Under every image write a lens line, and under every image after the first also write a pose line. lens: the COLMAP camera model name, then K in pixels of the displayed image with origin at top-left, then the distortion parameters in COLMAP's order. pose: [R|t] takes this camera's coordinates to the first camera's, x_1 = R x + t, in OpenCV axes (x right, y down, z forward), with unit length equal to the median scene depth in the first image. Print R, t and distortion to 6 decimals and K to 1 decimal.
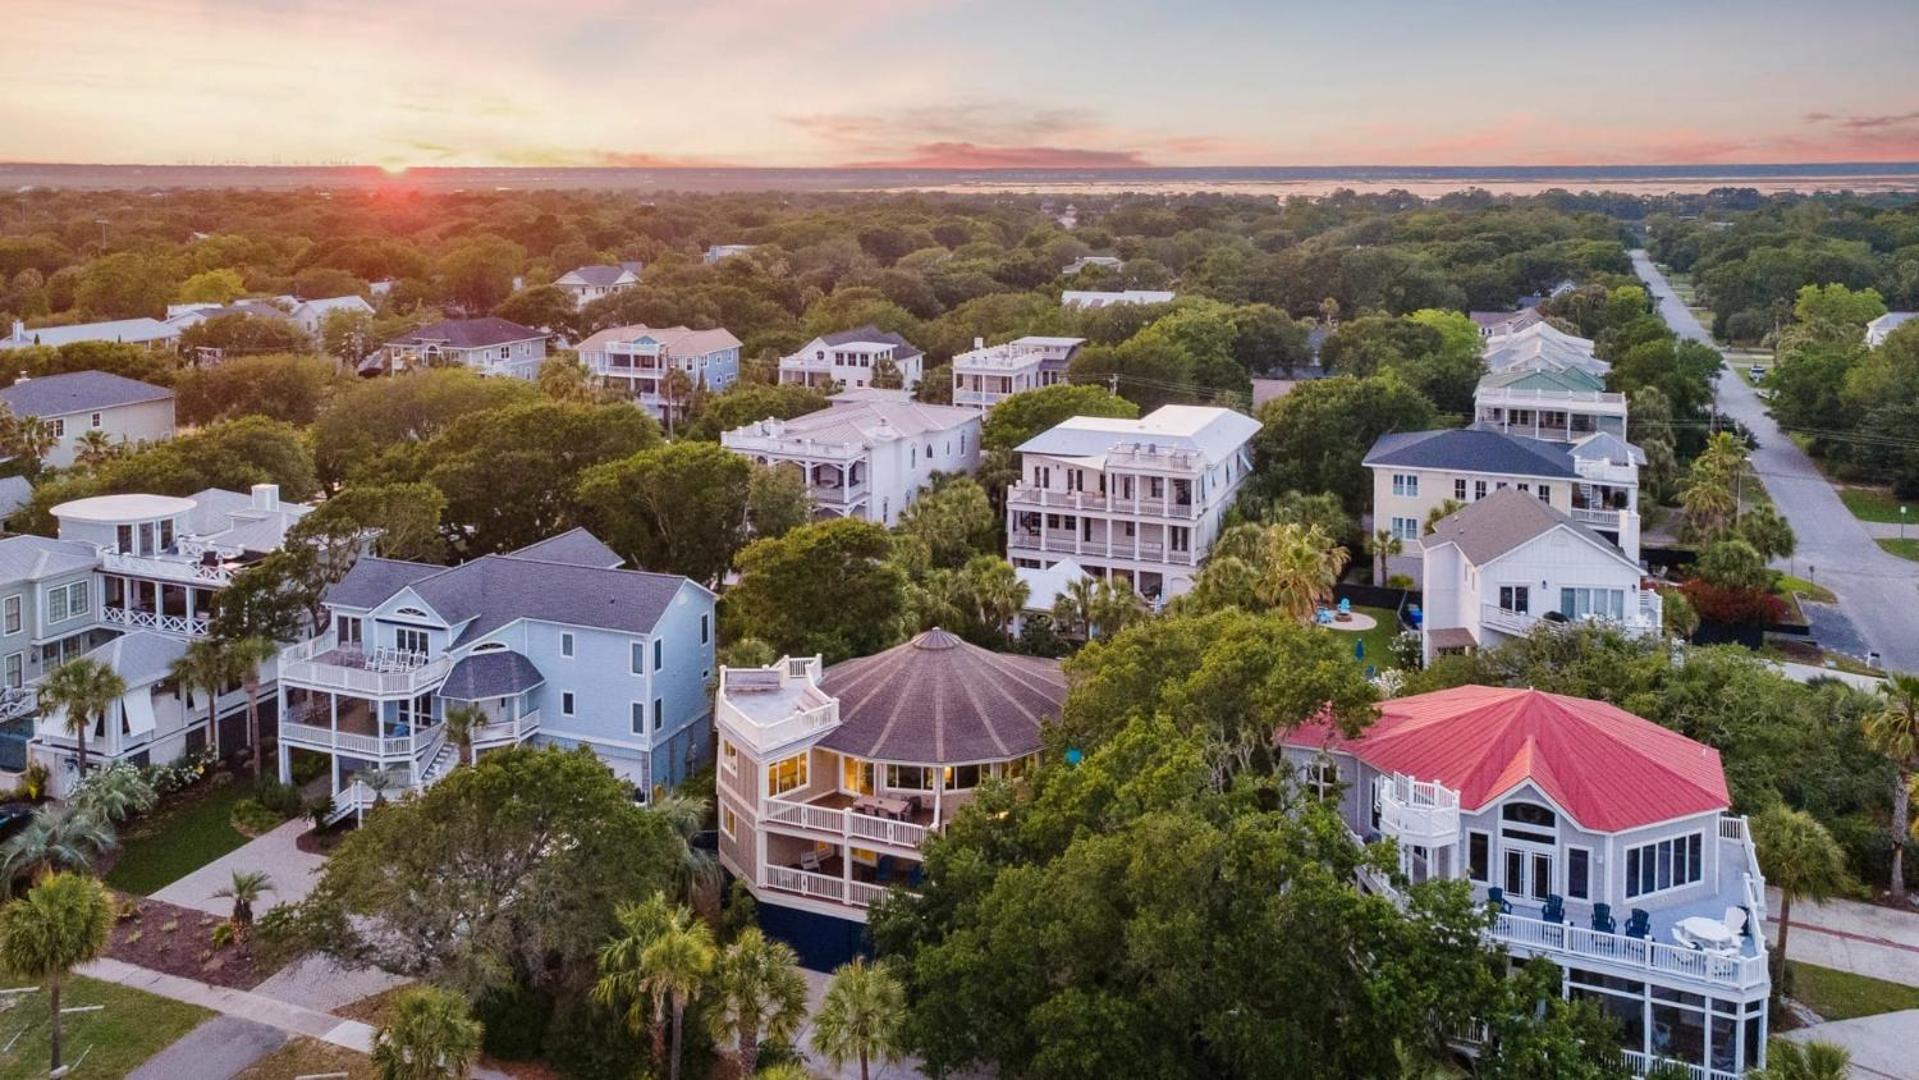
lens RADIAL K [[1484.0, 0, 964.6], [0, 1484.0, 214.7], [0, 0, 1]] dist [0.022594, -0.006680]
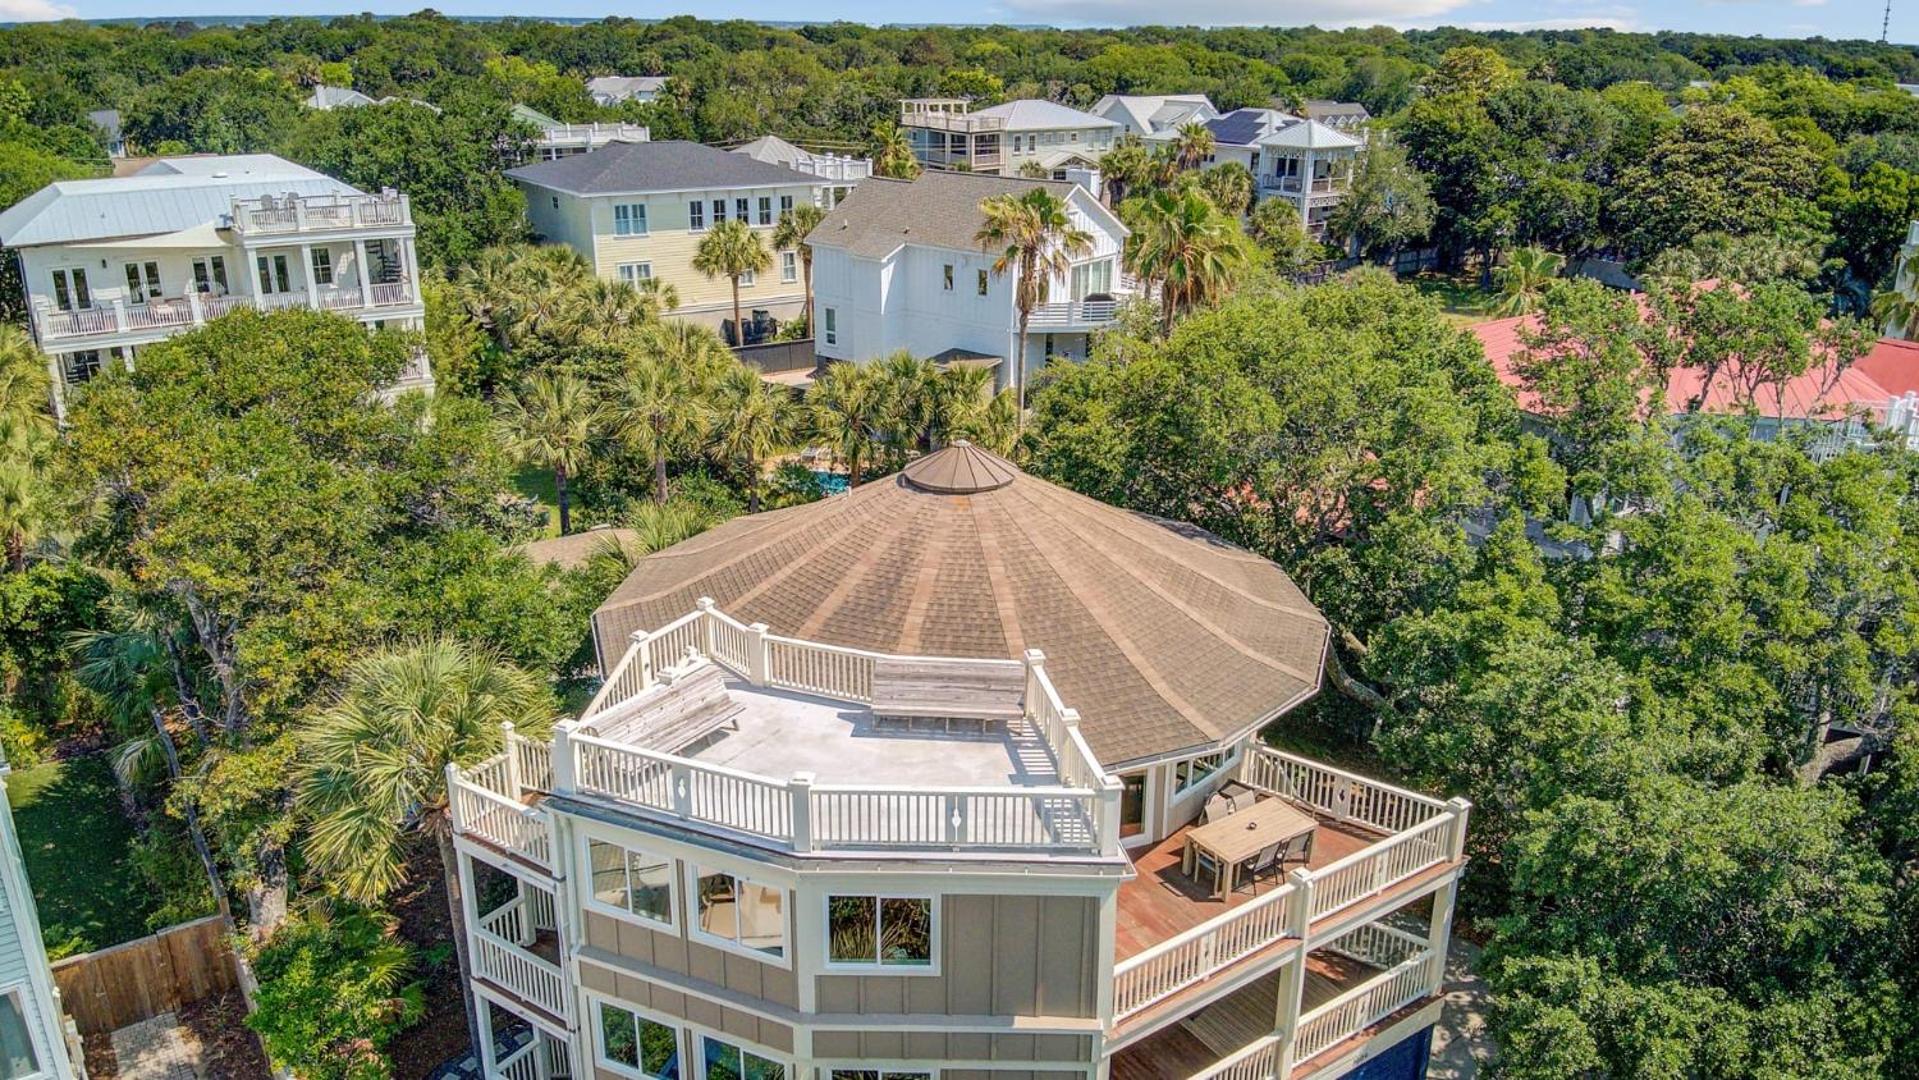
lens RADIAL K [[1393.1, 0, 945.5], [0, 1393.1, 520.6], [0, 0, 1]] dist [0.156406, -0.287172]
pose [[0.541126, -0.277166, 0.793953, -0.259921], [0.016713, 0.947482, 0.319371, 0.124656], [-0.840775, -0.159551, 0.517340, 0.585729]]
